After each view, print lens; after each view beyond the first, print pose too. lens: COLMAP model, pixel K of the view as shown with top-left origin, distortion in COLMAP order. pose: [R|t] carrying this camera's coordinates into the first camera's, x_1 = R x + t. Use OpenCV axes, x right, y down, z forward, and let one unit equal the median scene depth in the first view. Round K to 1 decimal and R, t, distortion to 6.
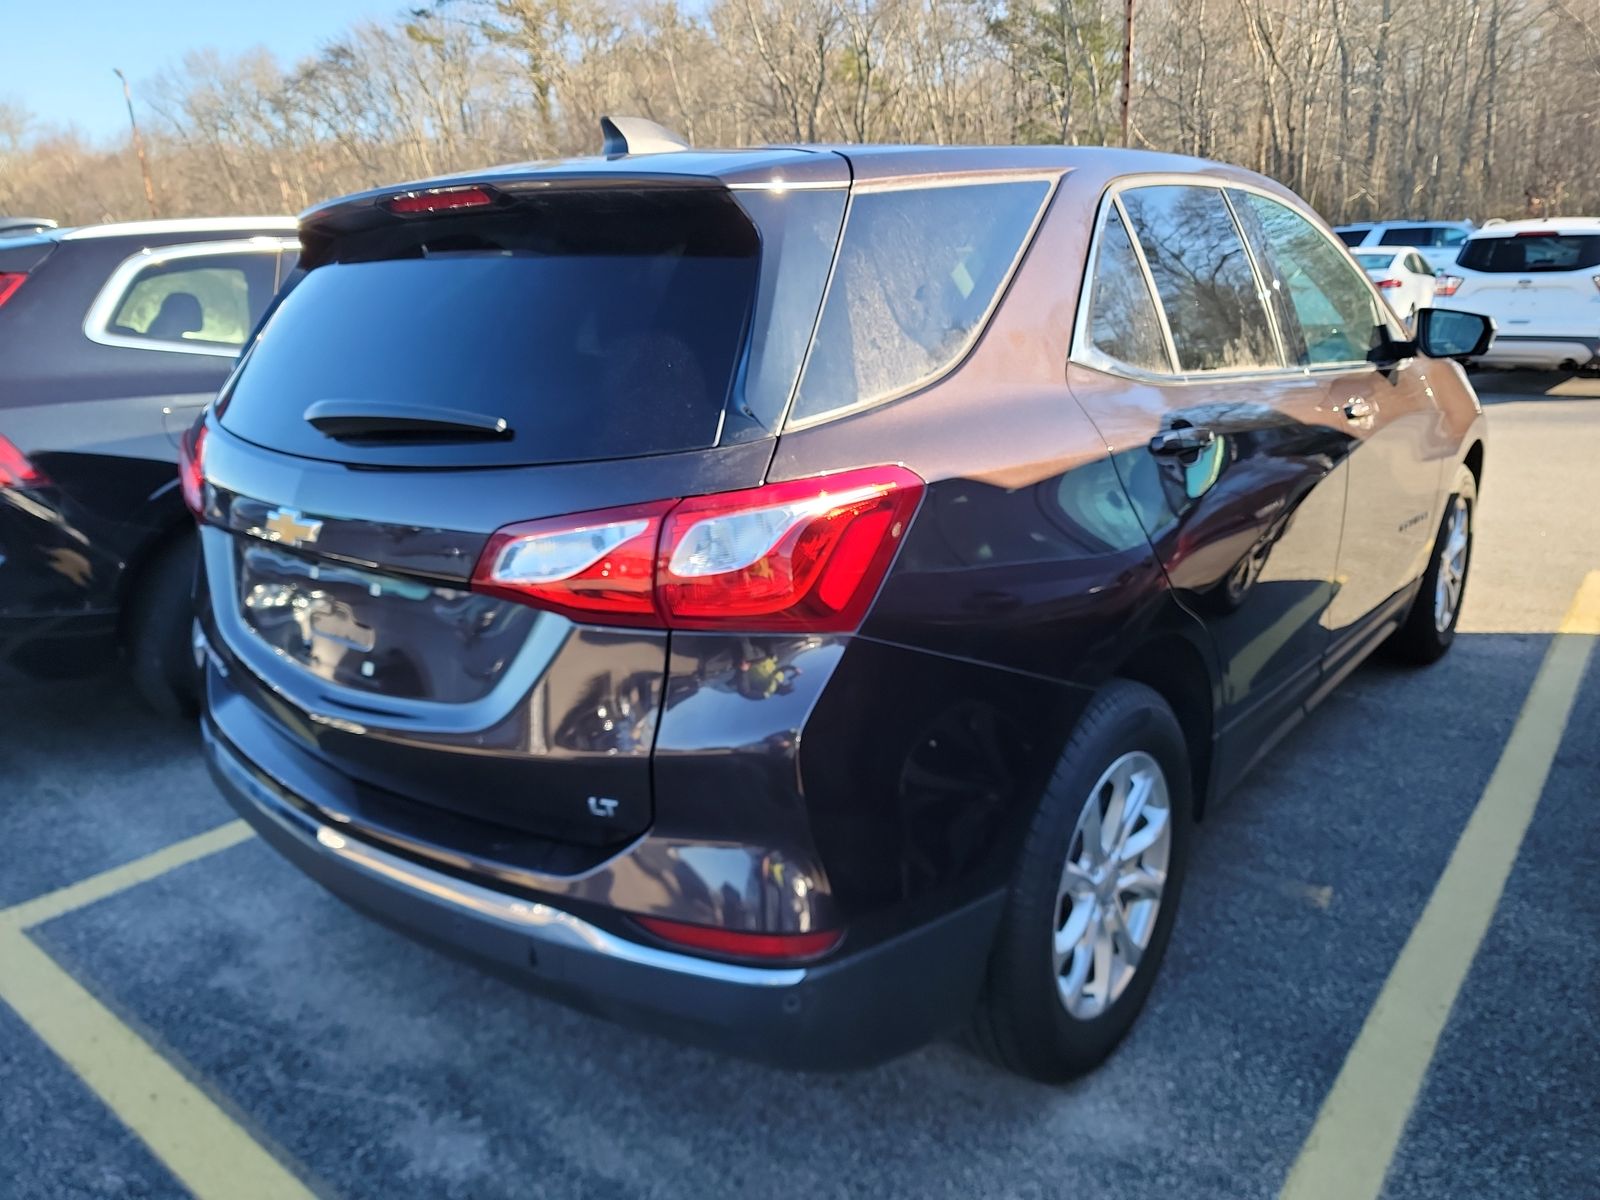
lens RADIAL K [[1123.9, 0, 791.4], [0, 1123.9, 603.4], [0, 0, 1]] dist [0.052906, -0.050553]
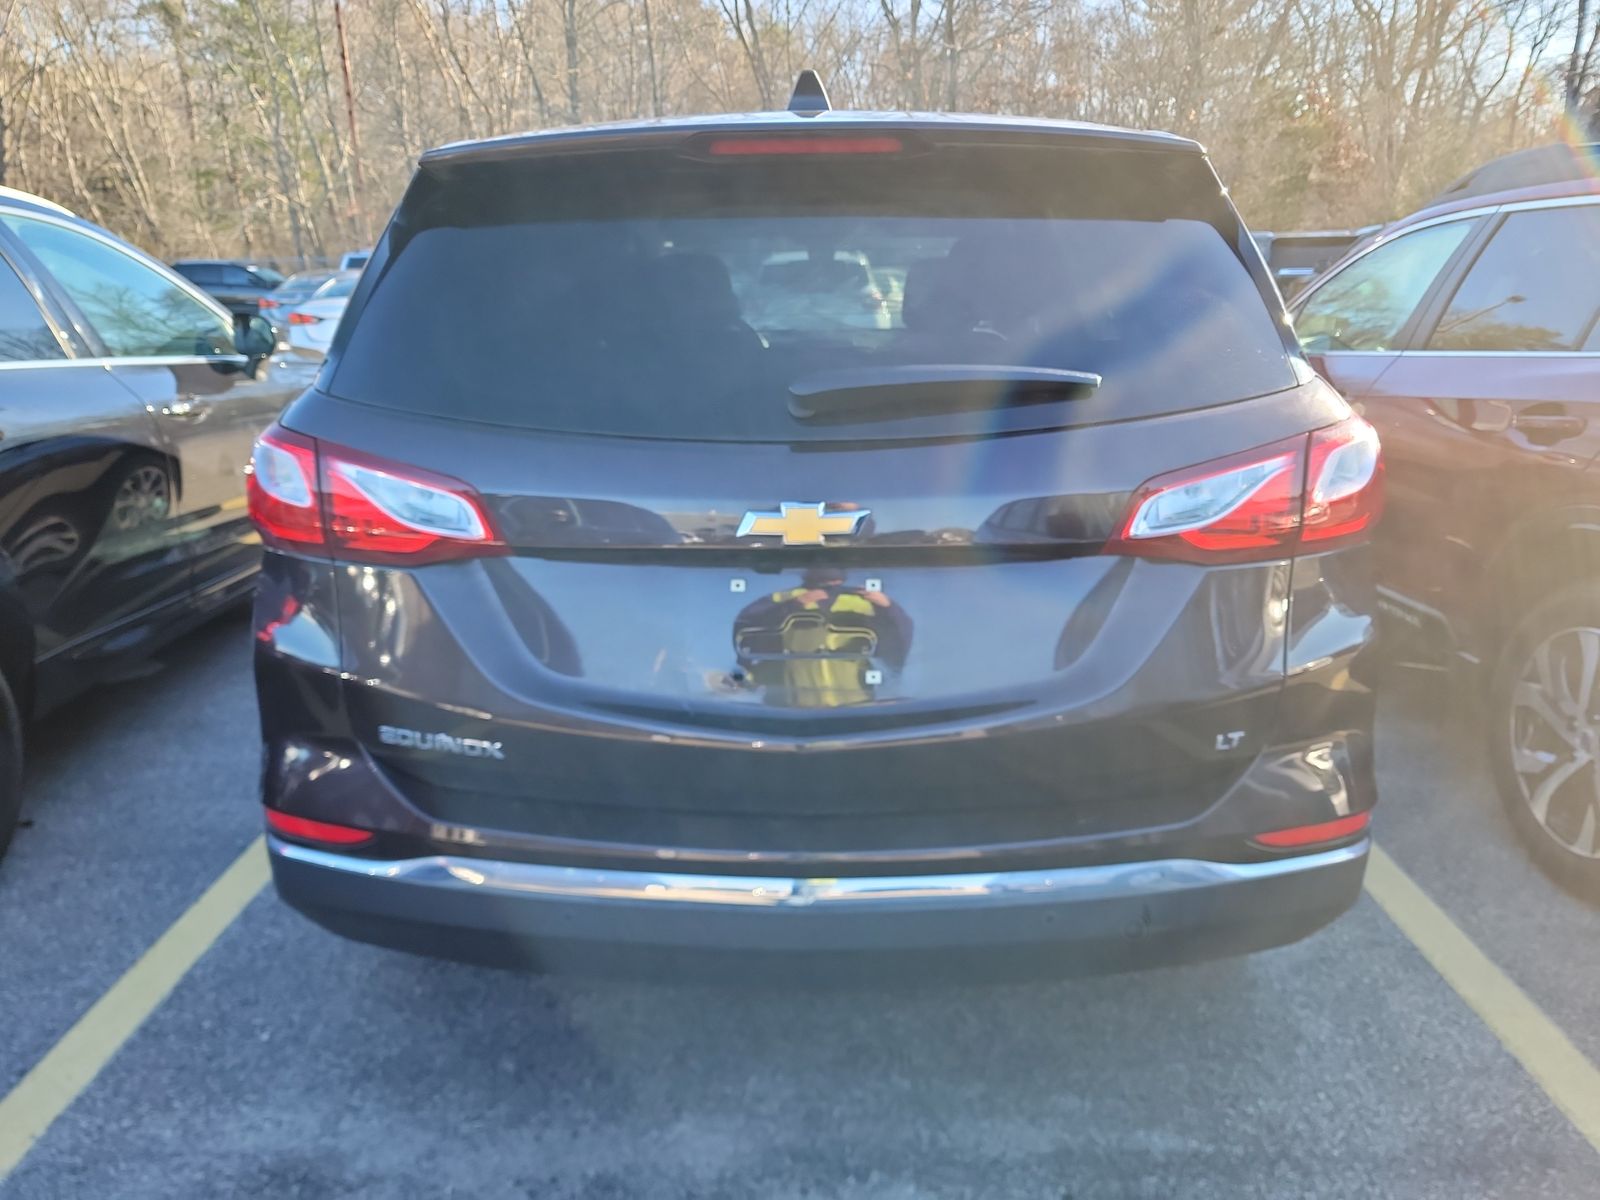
lens RADIAL K [[1123.9, 0, 791.4], [0, 1123.9, 603.4], [0, 0, 1]] dist [0.052906, -0.050553]
pose [[0.776102, -0.150158, 0.612469, -0.830022], [0.159427, 0.986407, 0.039814, -0.038533], [-0.610122, 0.066745, 0.789491, 0.309749]]
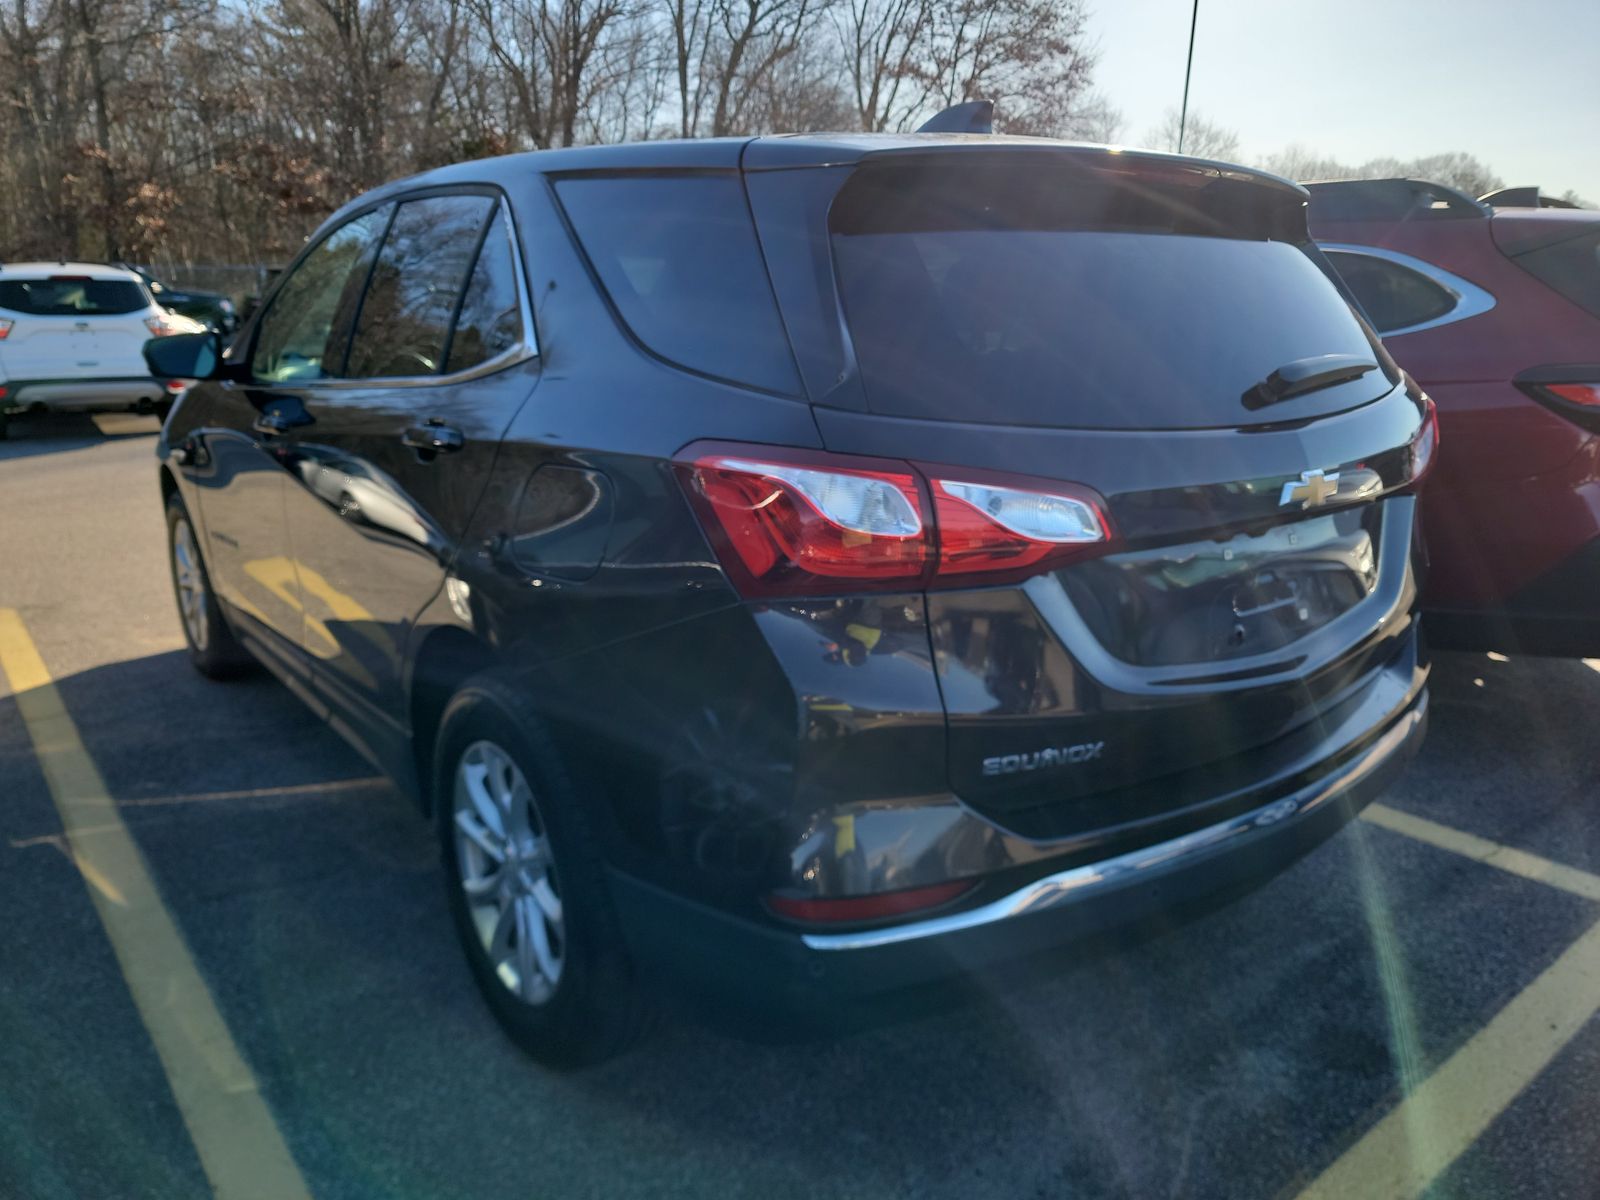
lens RADIAL K [[1149.4, 0, 800.0], [0, 1149.4, 600.0], [0, 0, 1]] dist [0.009651, 0.004063]
pose [[0.196293, -0.216126, 0.956430, -1.309363], [0.271274, 0.949305, 0.158841, -0.222560], [-0.942274, 0.228275, 0.244972, 1.042405]]
